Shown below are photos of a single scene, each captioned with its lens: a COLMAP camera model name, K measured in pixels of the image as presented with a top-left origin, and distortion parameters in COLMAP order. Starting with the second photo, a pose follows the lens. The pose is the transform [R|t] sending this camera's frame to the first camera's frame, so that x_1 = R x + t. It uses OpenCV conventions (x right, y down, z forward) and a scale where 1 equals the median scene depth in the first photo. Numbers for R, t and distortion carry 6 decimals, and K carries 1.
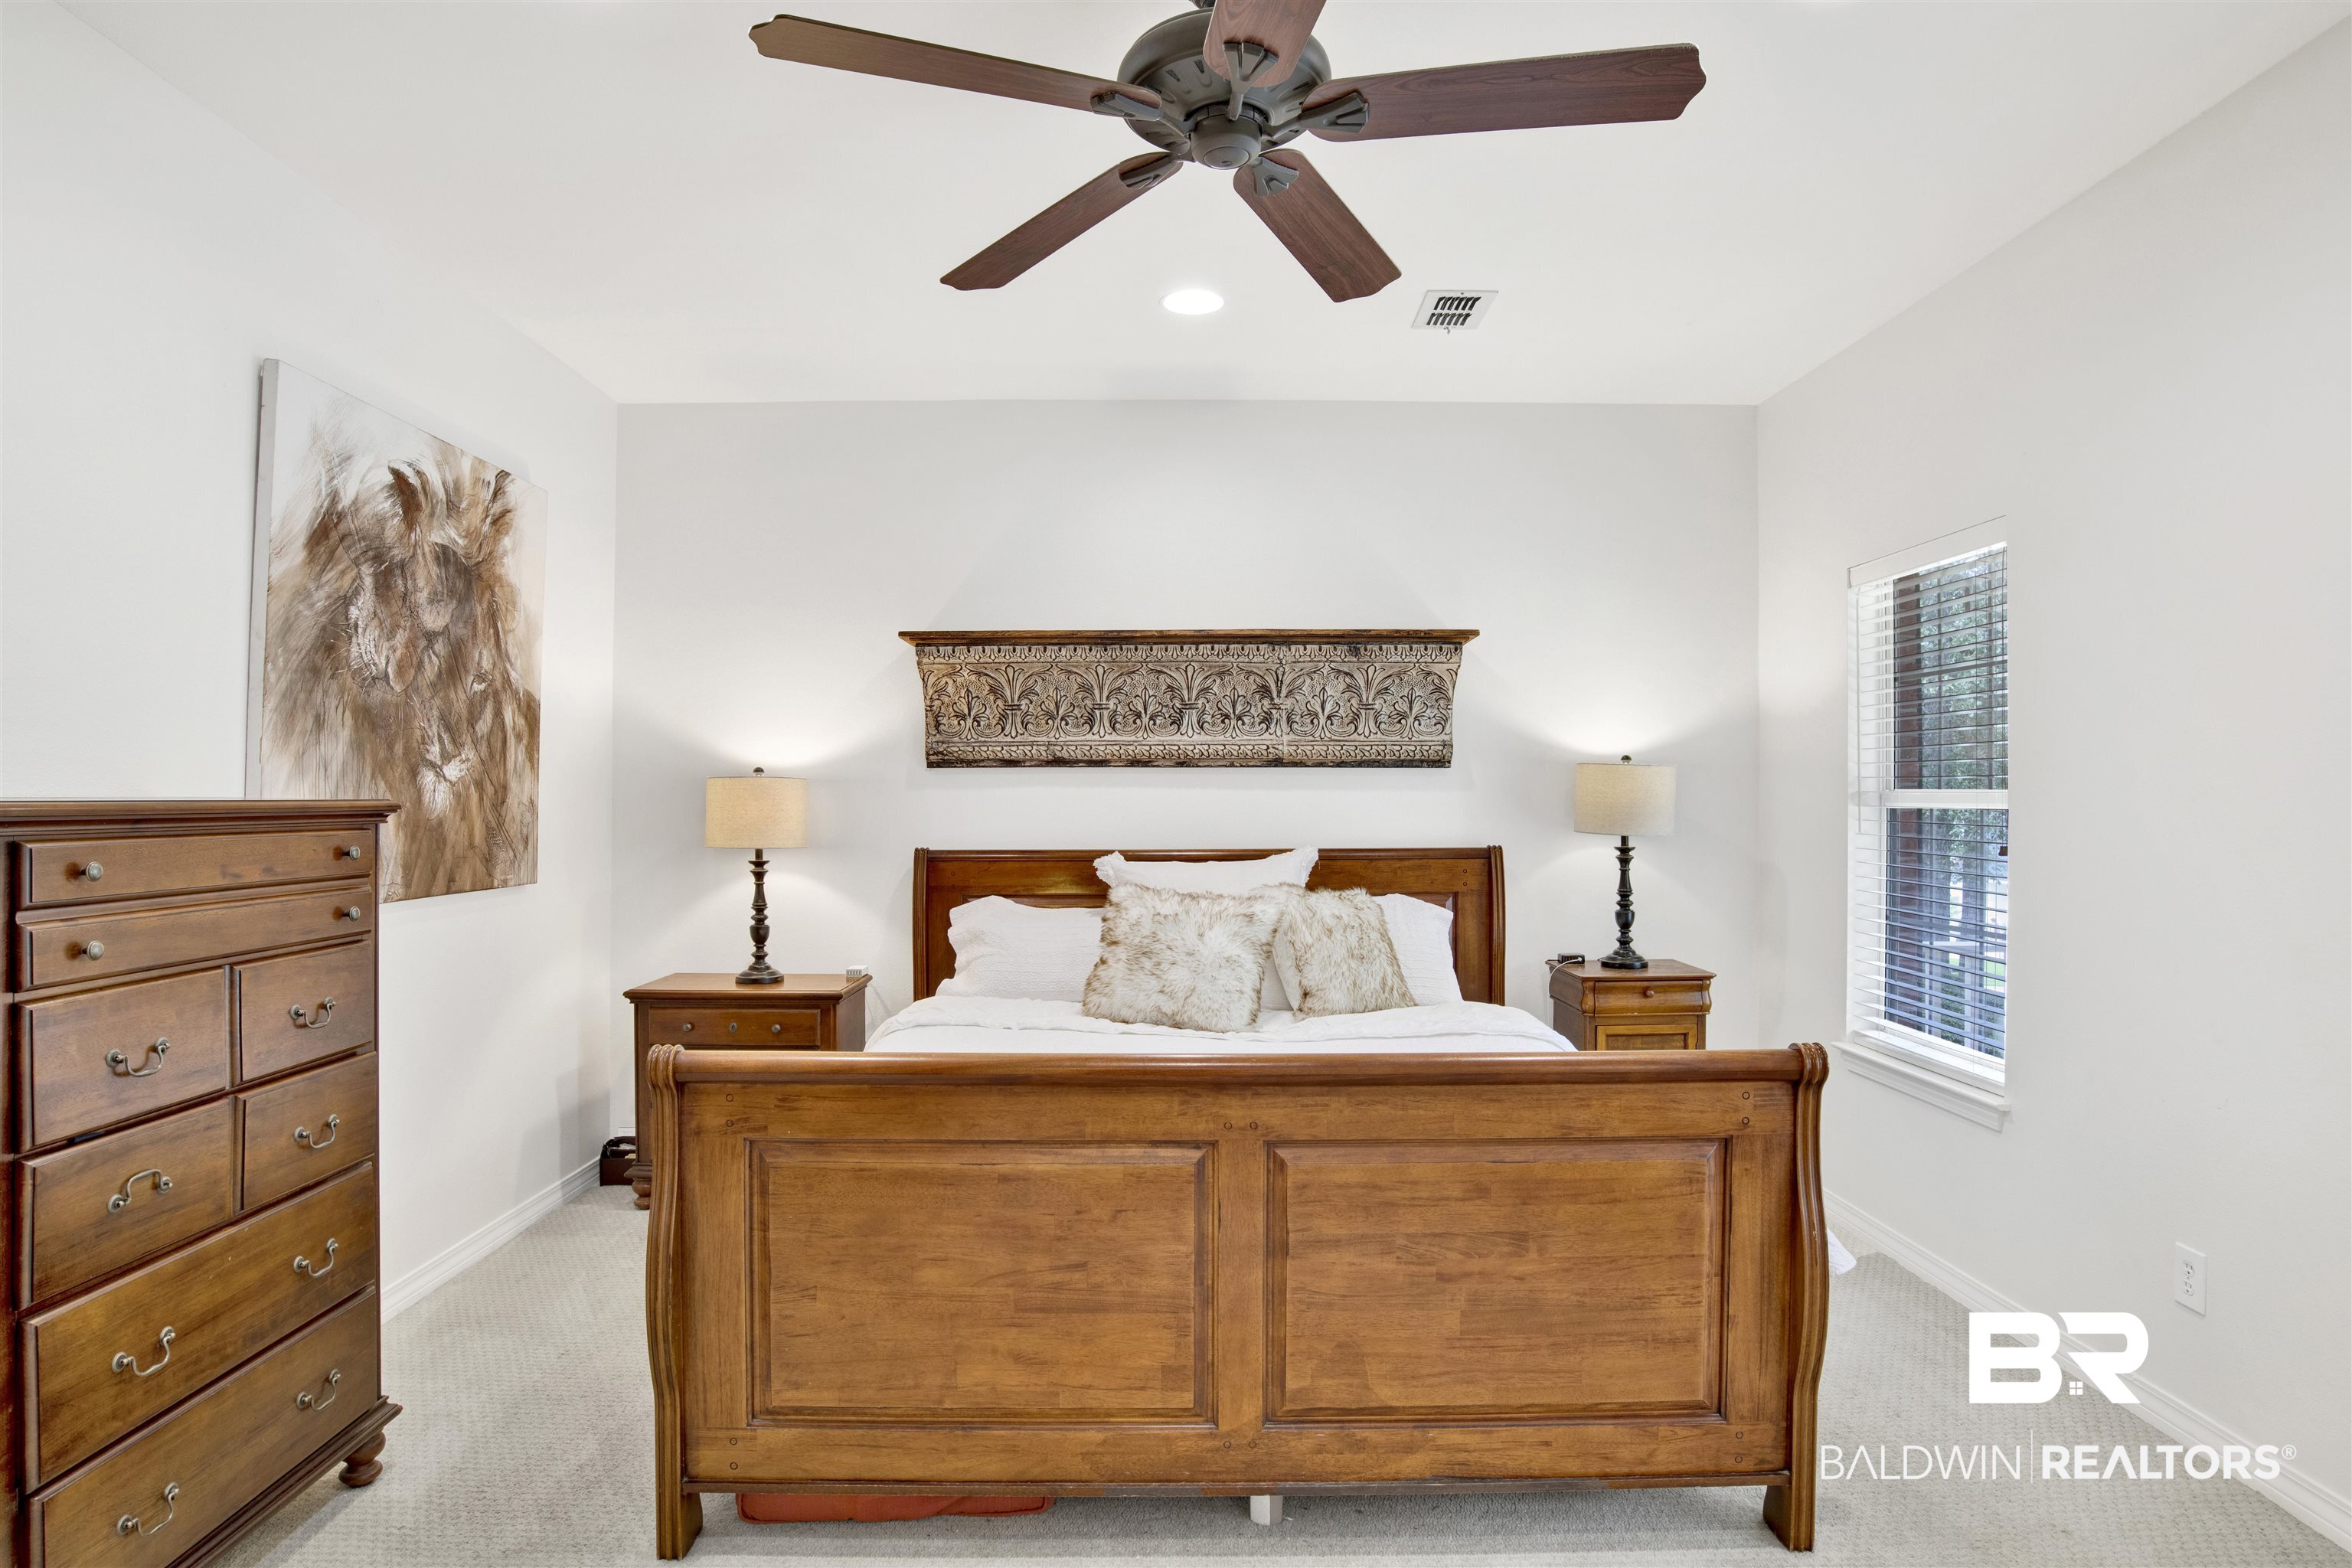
lens RADIAL K [[1288.4, 0, 1176.0], [0, 1288.4, 784.0], [0, 0, 1]] dist [-0.000846, -0.000130]
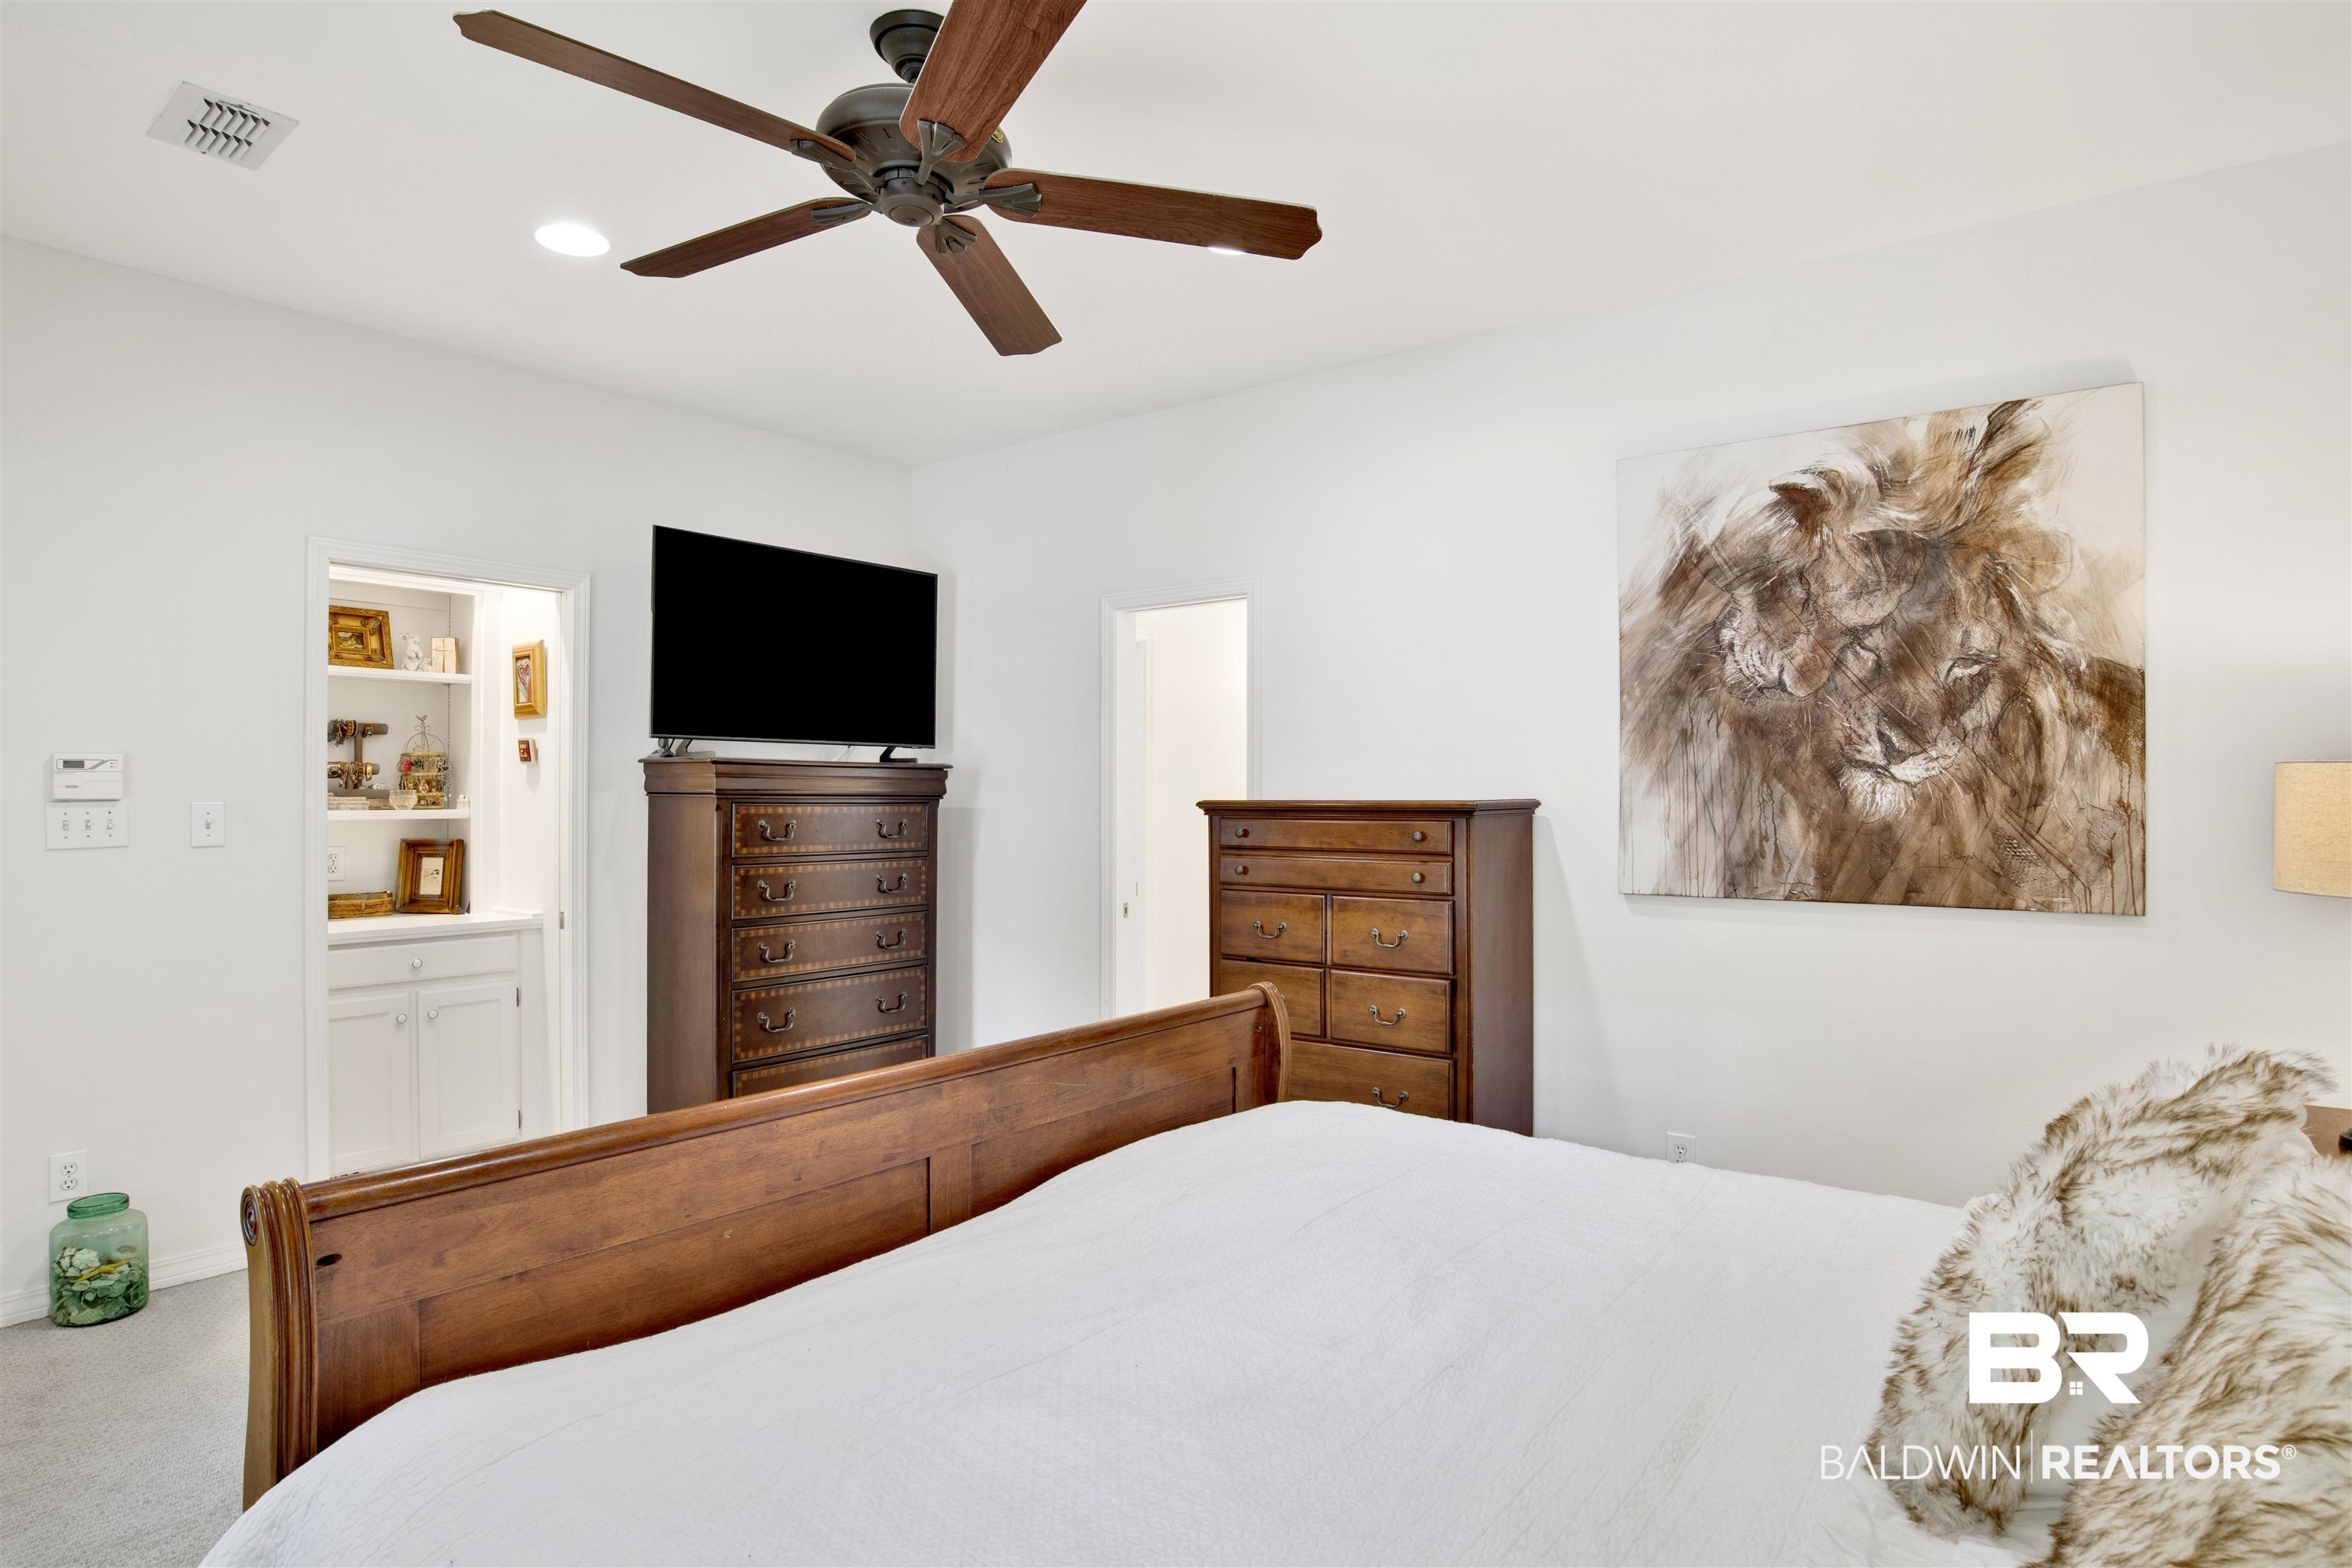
lens RADIAL K [[1261.2, 0, 1176.0], [0, 1261.2, 784.0], [0, 0, 1]] dist [-0.086567, 0.036693]
pose [[-0.619508, -0.006289, -0.784965, 0.465335], [0.007985, 0.999866, -0.014313, 0.007997], [0.784950, -0.015135, -0.619375, 1.192435]]
